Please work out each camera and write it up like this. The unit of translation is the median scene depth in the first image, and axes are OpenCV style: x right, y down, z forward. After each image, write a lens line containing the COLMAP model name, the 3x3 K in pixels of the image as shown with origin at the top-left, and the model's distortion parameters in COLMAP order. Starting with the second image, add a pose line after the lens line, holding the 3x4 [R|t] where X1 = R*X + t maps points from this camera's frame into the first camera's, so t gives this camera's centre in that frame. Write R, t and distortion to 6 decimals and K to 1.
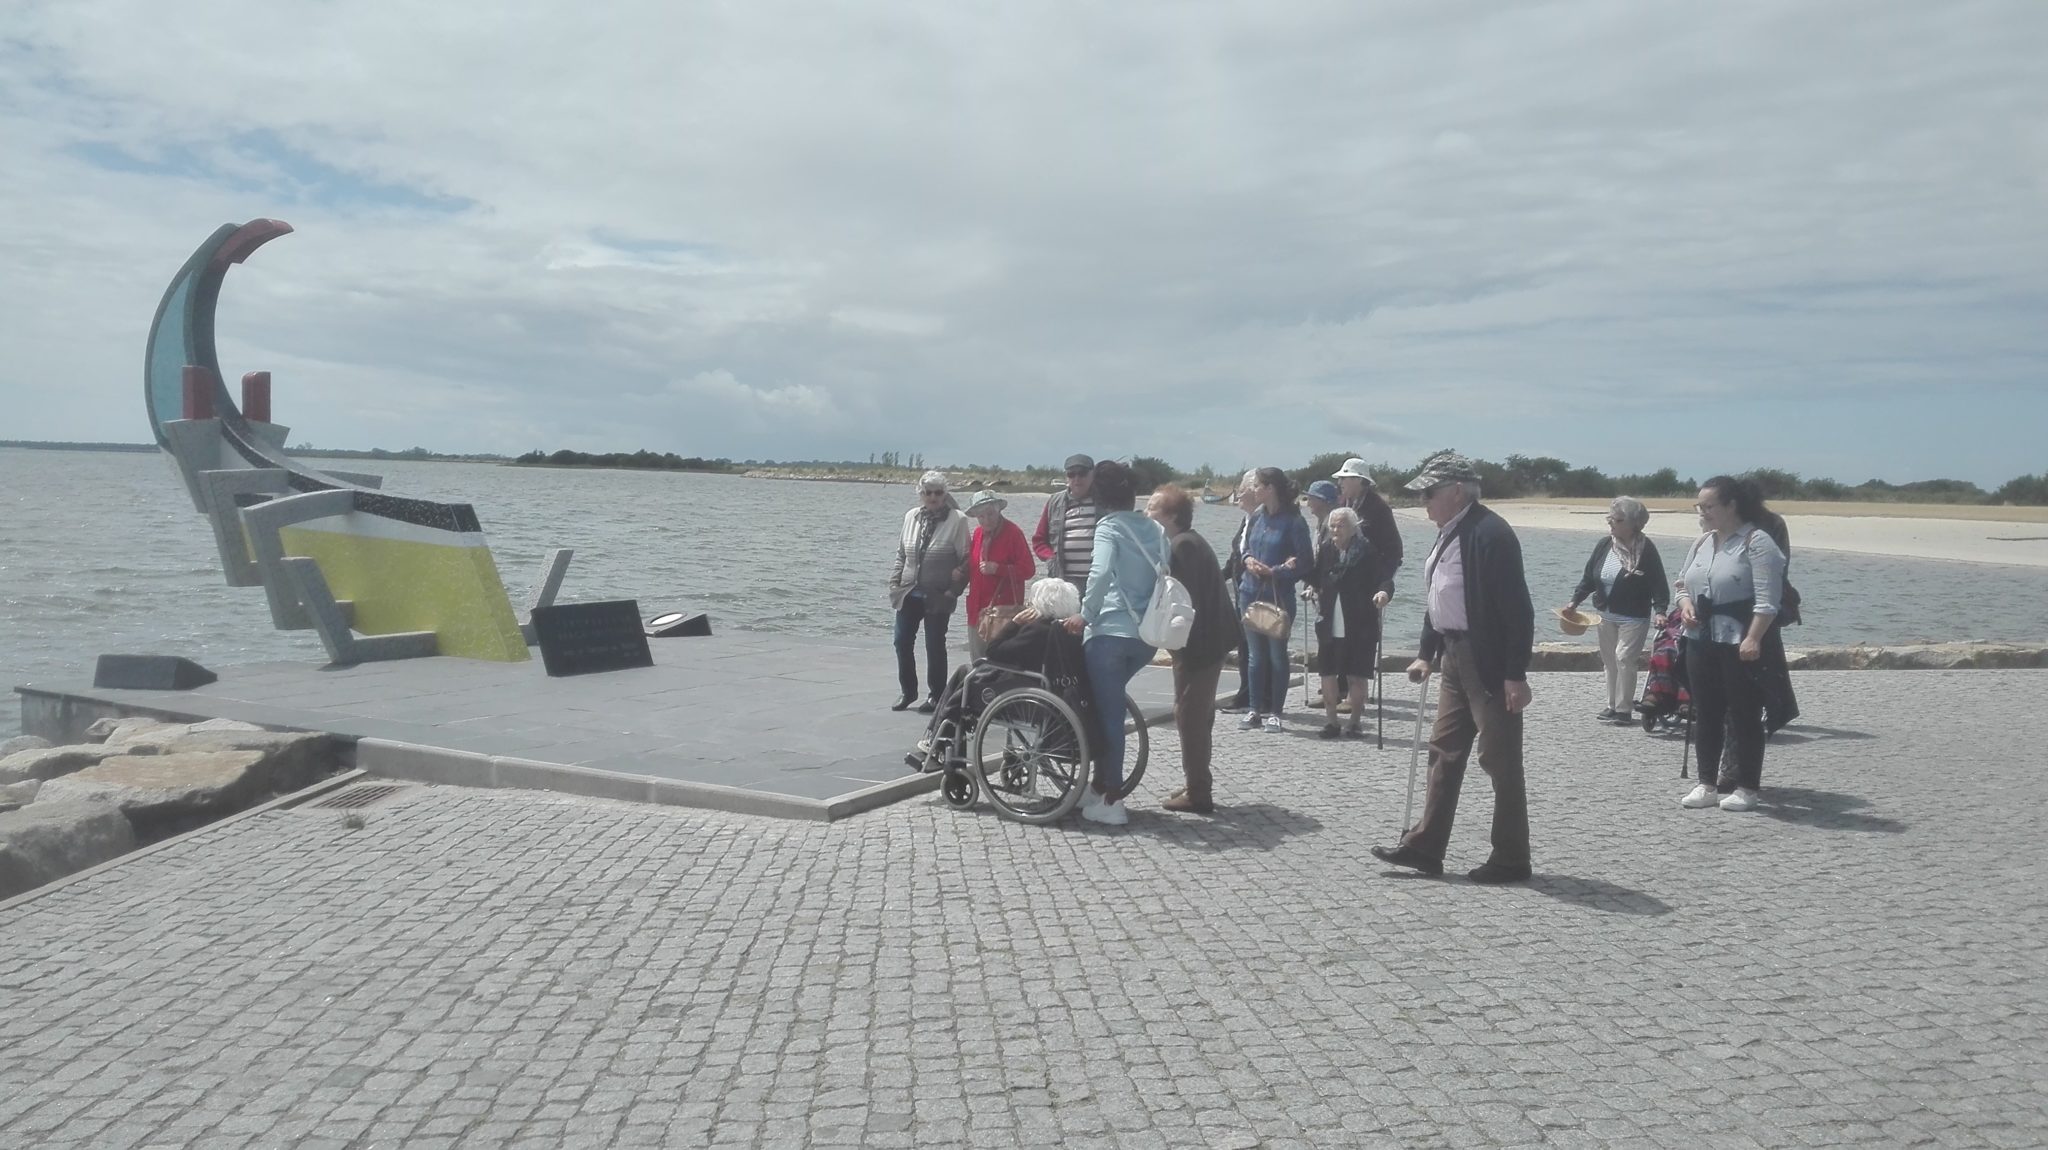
lens RADIAL K [[1645.3, 0, 1020.8], [0, 1645.3, 632.6], [0, 0, 1]] dist [0.077421, -0.143178]
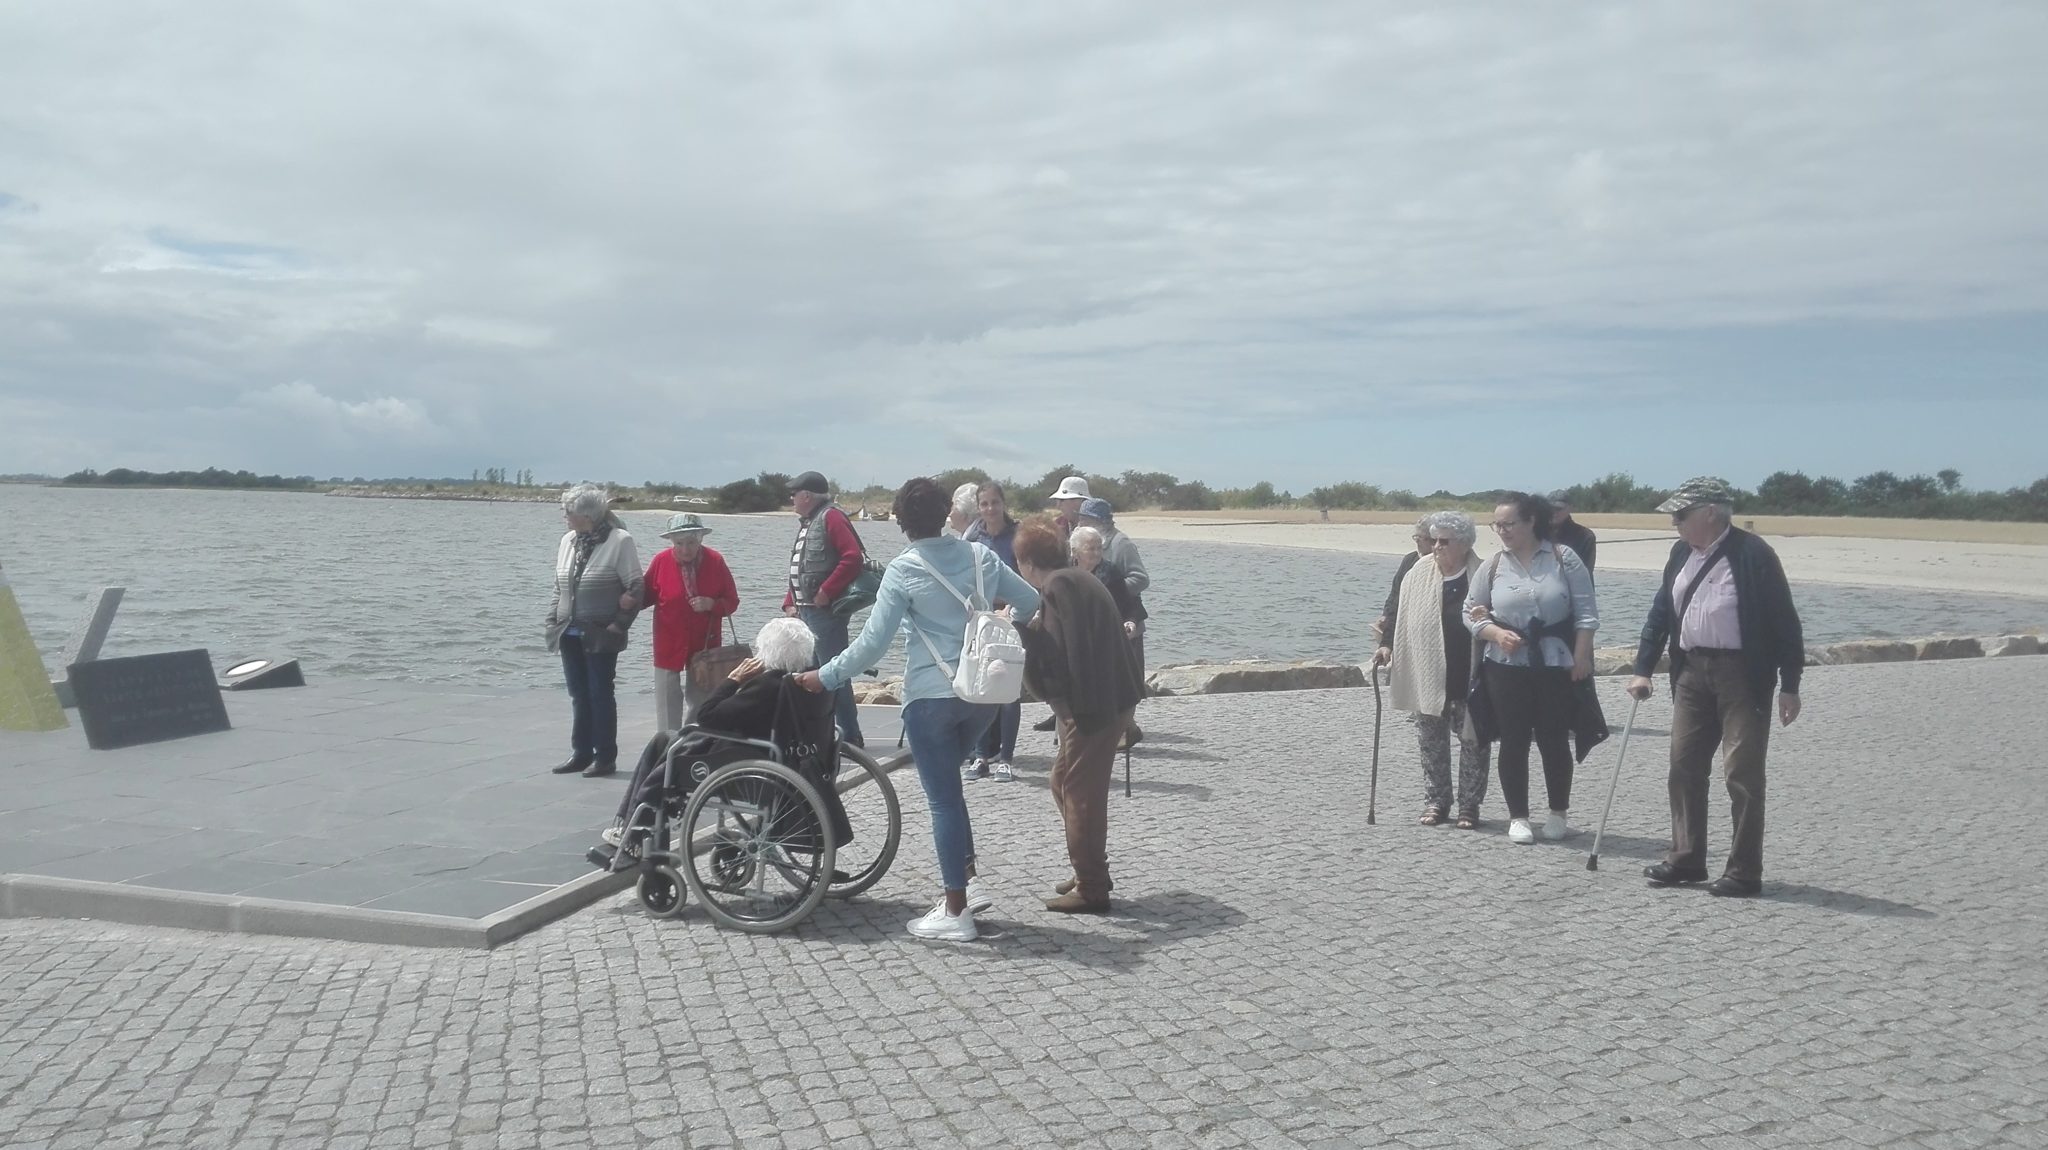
lens RADIAL K [[1640.9, 0, 1024.0], [0, 1640.9, 575.0], [0, 0, 1]] dist [0.116044, -0.259086]
pose [[0.973572, -0.019331, 0.227562, -0.044852], [0.029325, 0.998744, -0.040621, -0.018195], [-0.226491, 0.046221, 0.972916, 0.183993]]
